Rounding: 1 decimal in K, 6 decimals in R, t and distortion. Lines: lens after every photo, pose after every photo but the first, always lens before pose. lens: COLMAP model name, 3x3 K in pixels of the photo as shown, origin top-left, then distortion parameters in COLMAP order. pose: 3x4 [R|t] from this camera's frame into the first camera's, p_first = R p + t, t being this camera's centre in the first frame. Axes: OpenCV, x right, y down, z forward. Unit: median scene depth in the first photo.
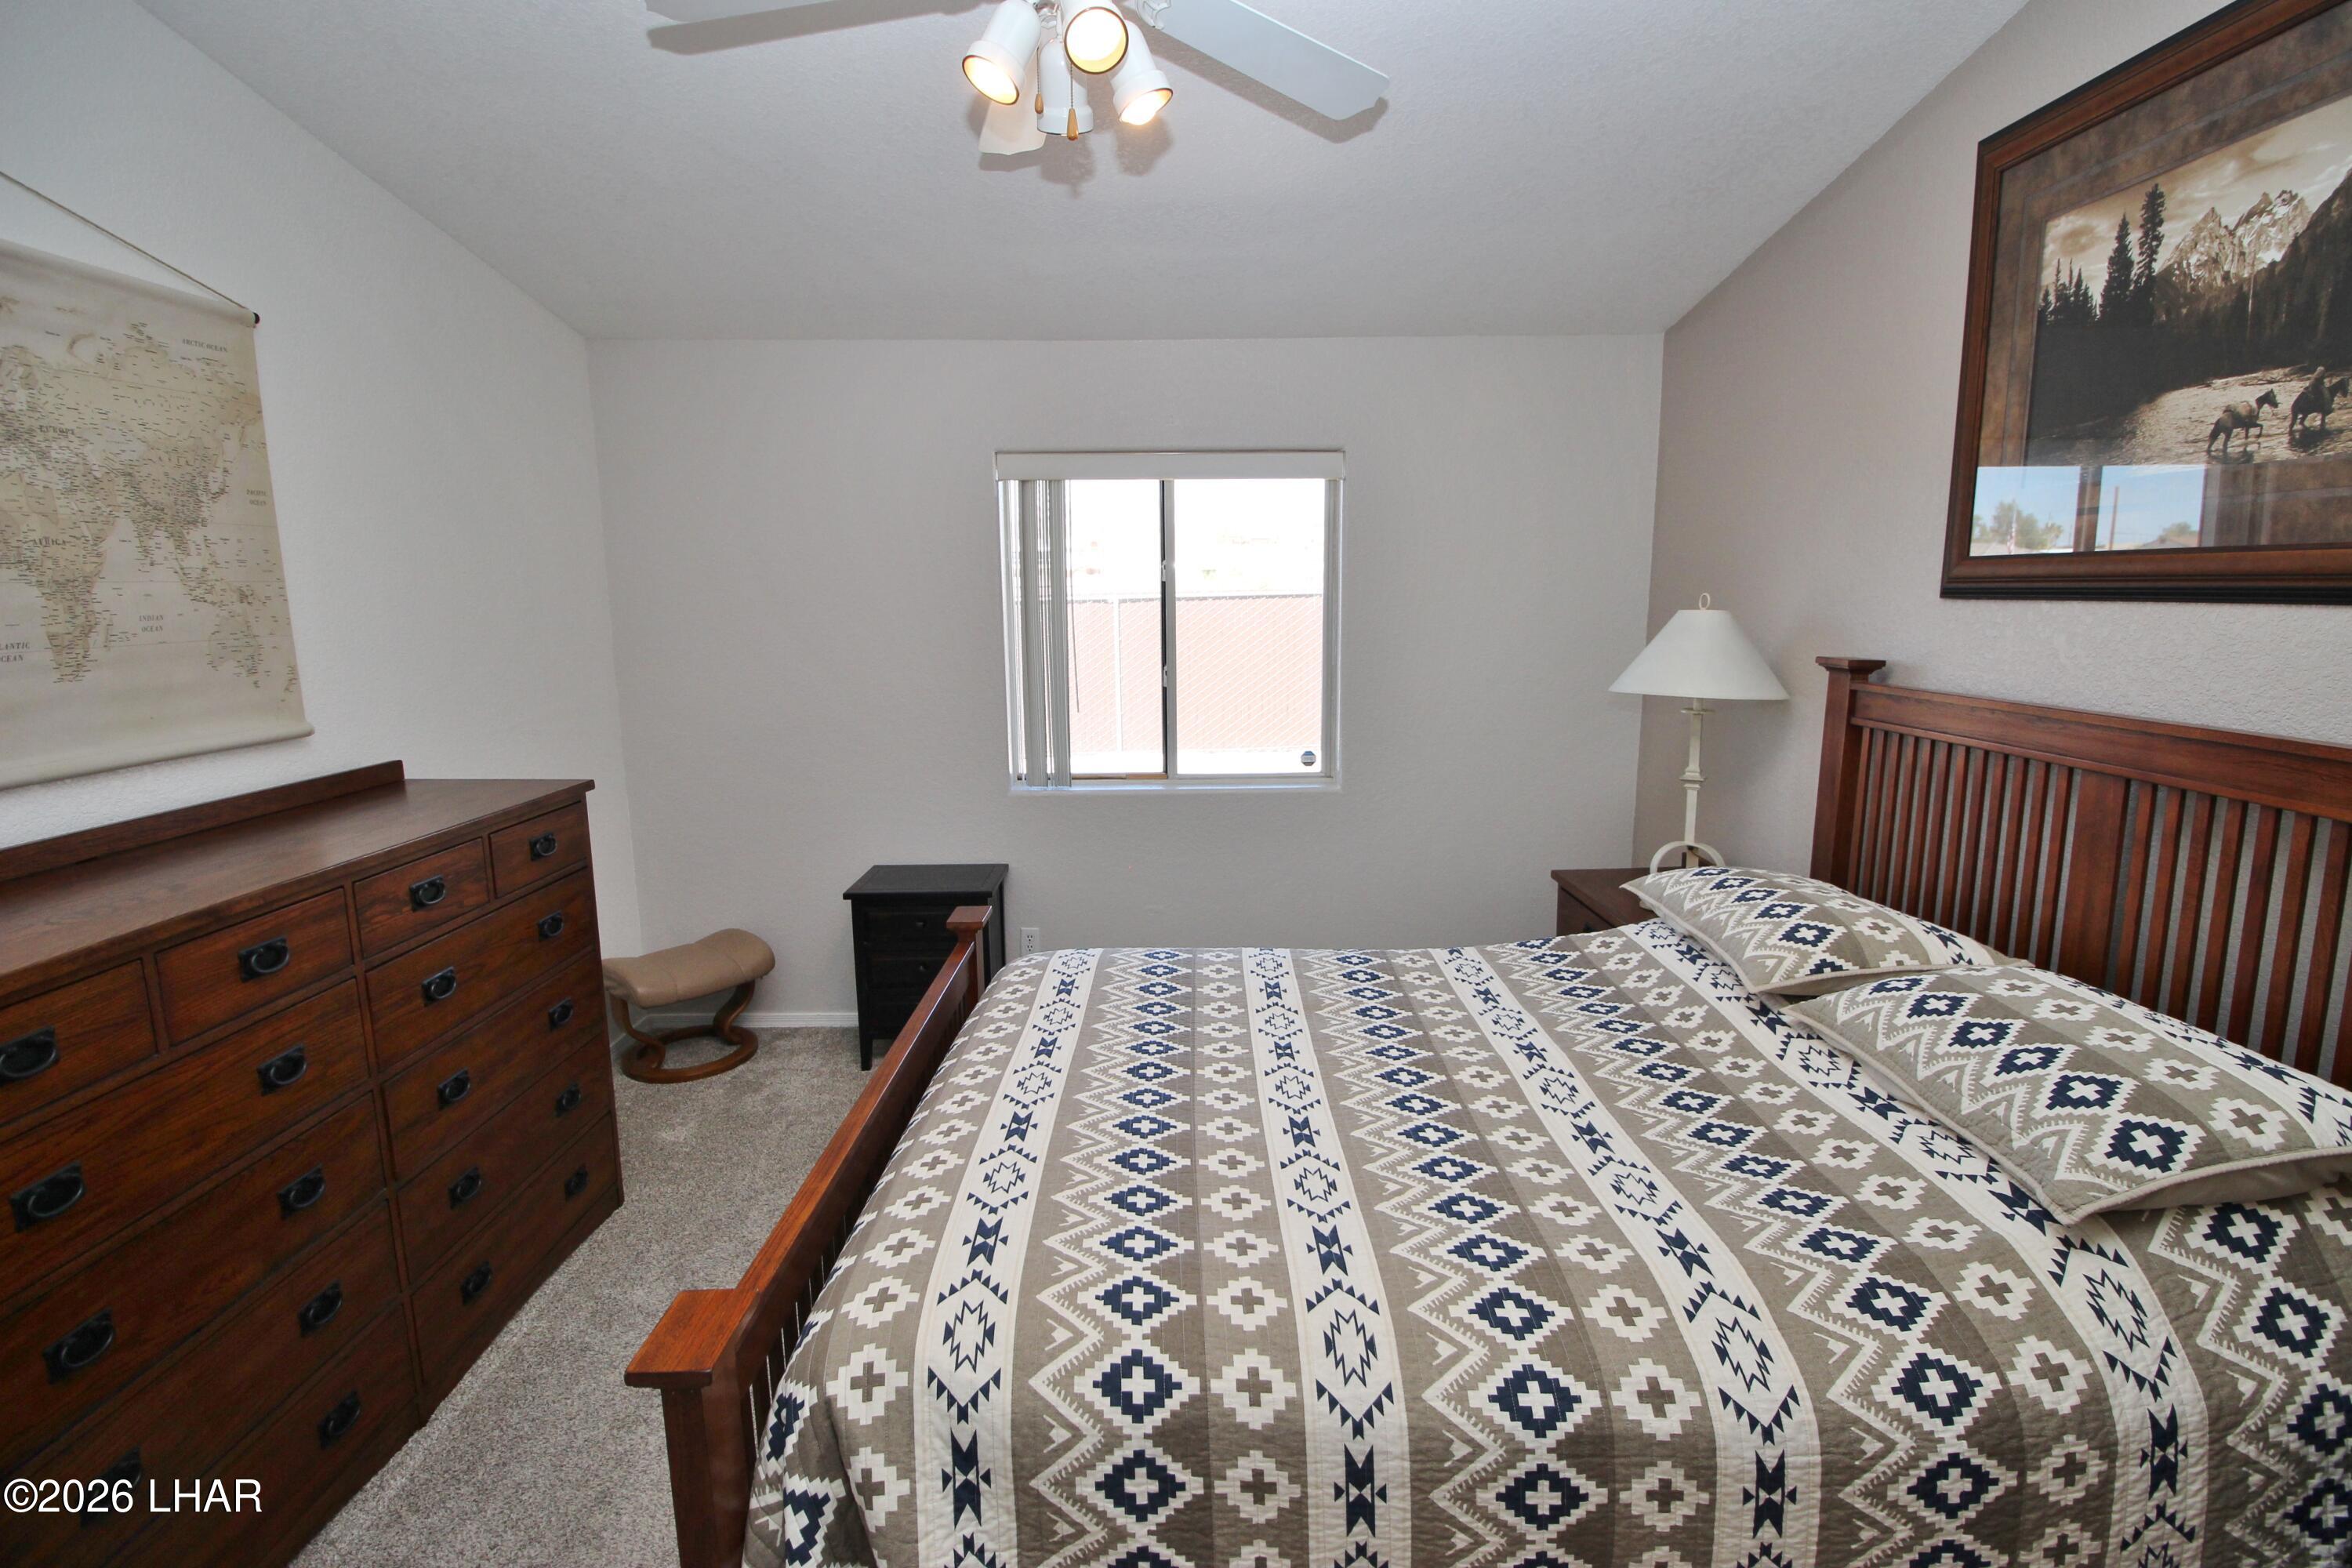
lens RADIAL K [[1088.6, 0, 1178.3], [0, 1088.6, 787.9], [0, 0, 1]] dist [-0.002186, -0.011439]
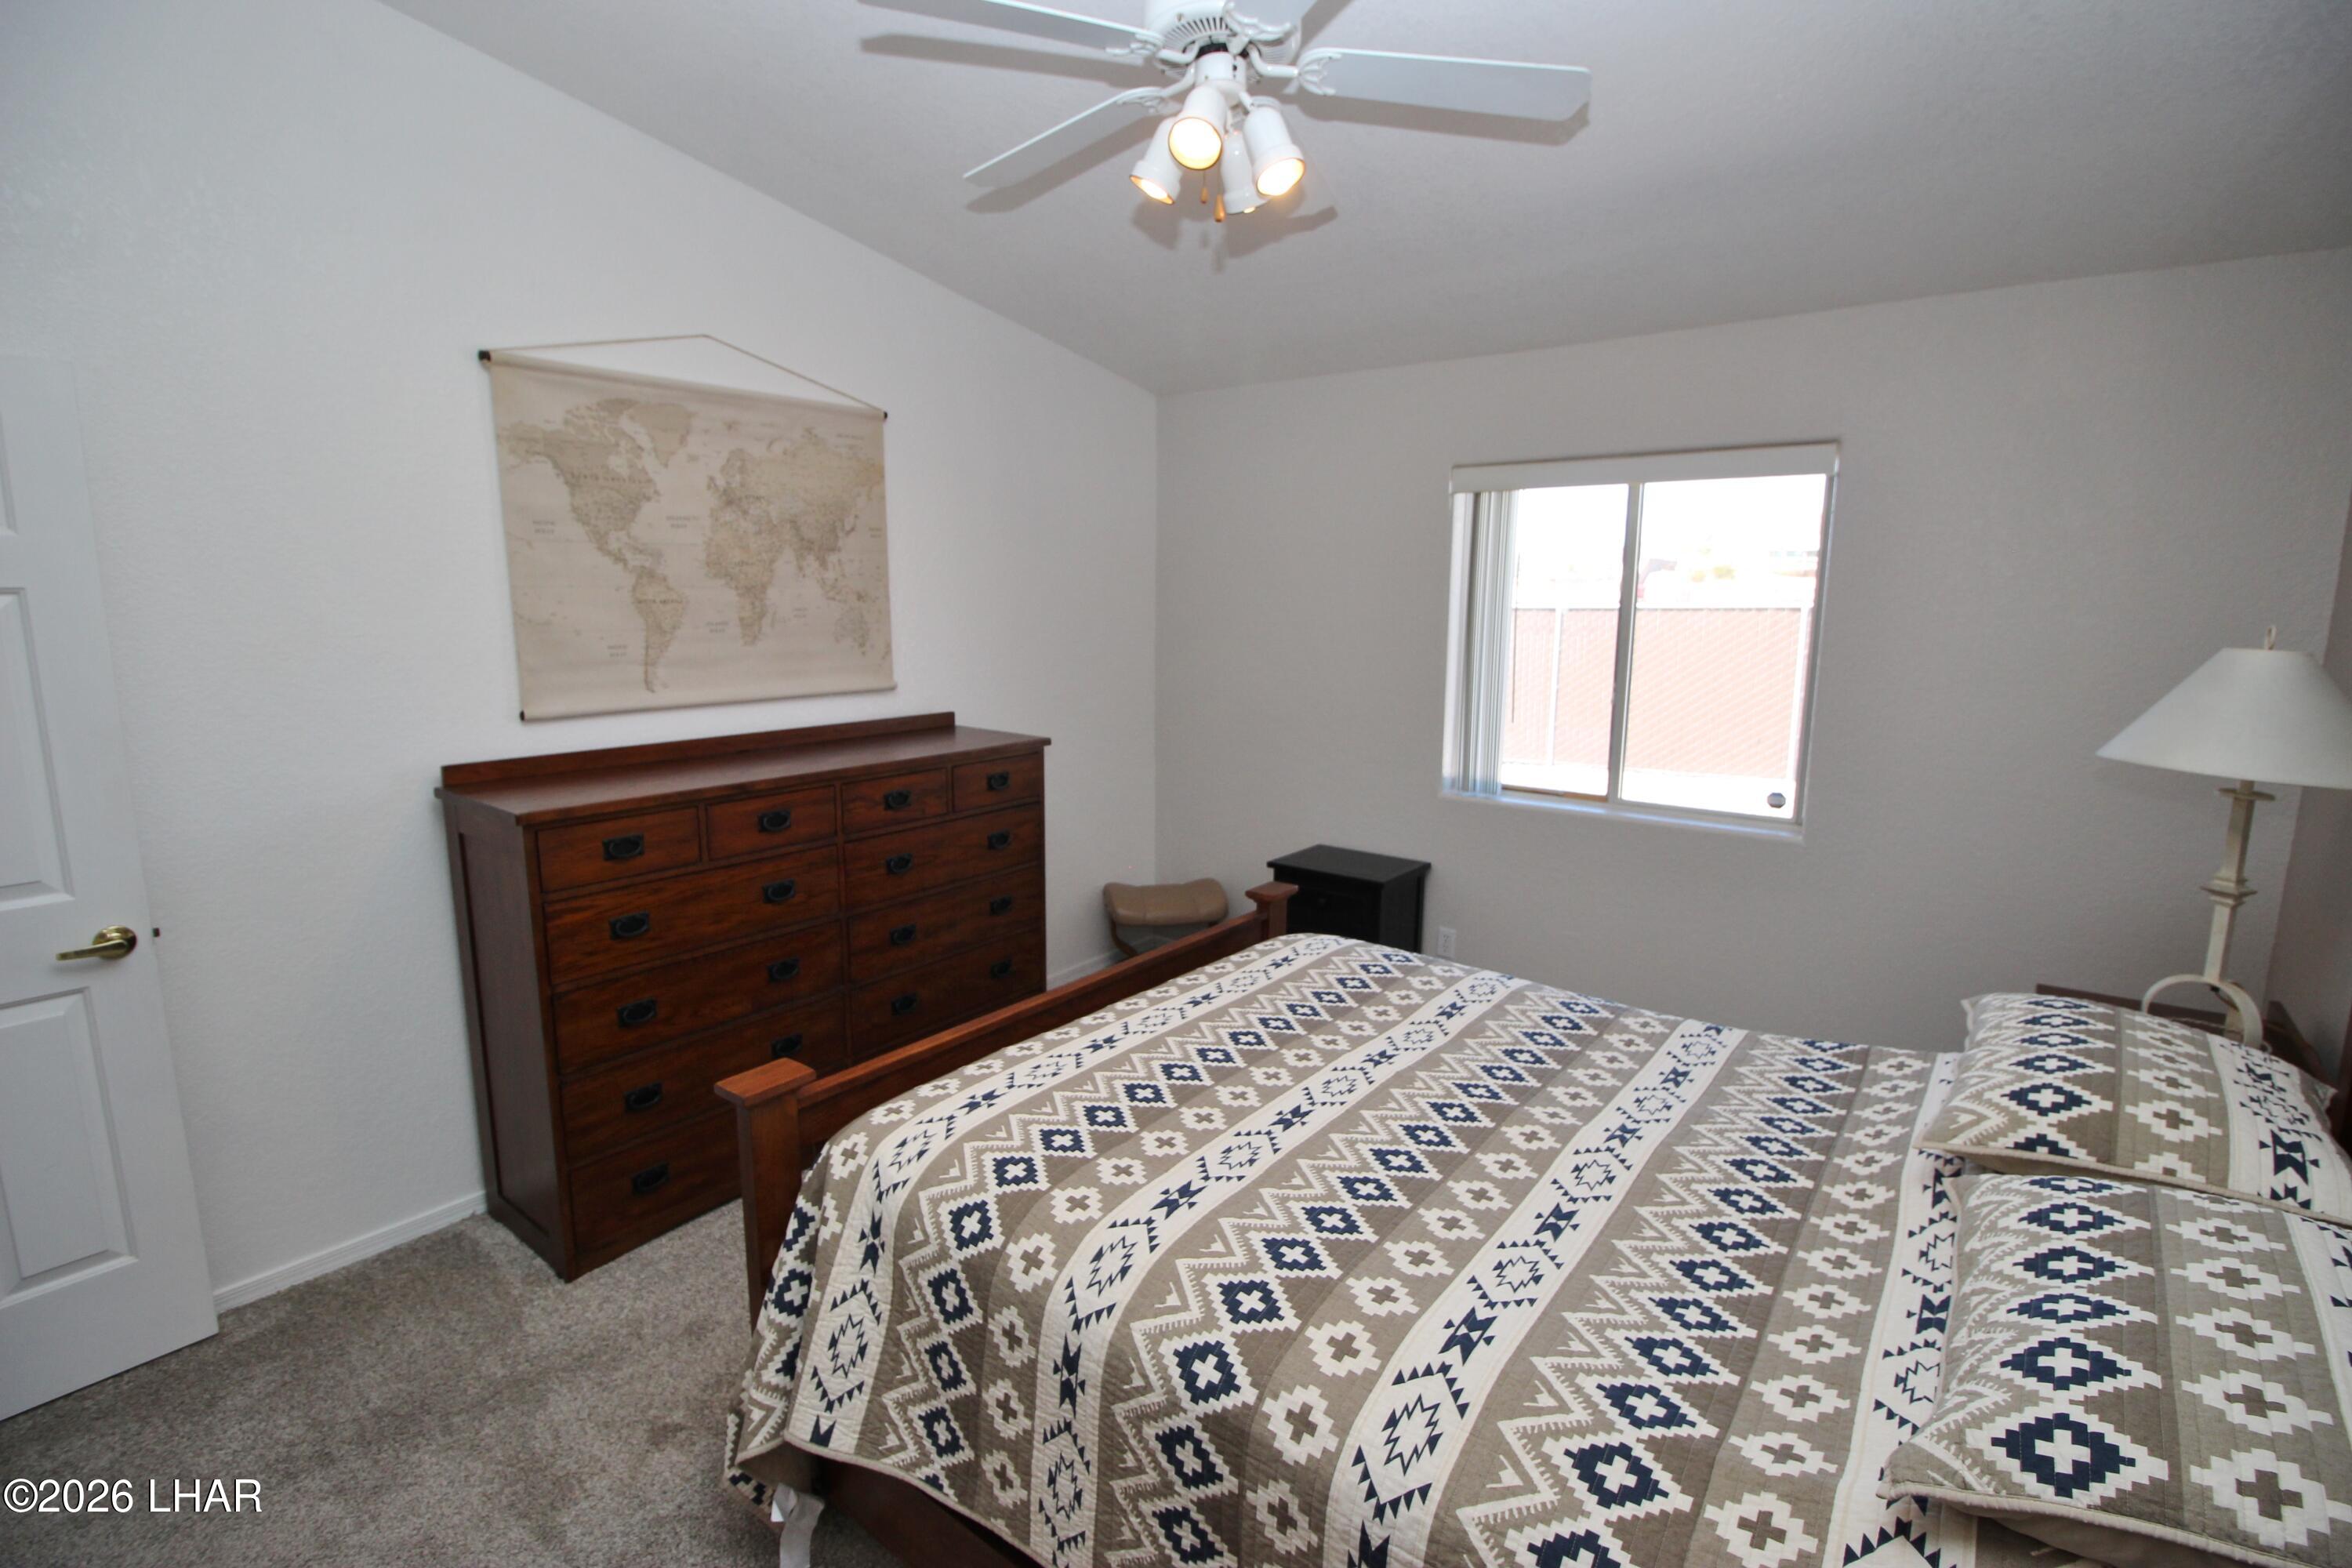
lens RADIAL K [[1088.6, 0, 1176.4], [0, 1088.6, 780.8], [0, 0, 1]] dist [-0.002186, -0.011439]
pose [[0.780113, 0.118649, -0.614285, 0.556450], [-0.121889, 0.991862, 0.036784, -0.032054], [0.613650, 0.046179, 0.788227, 0.066483]]
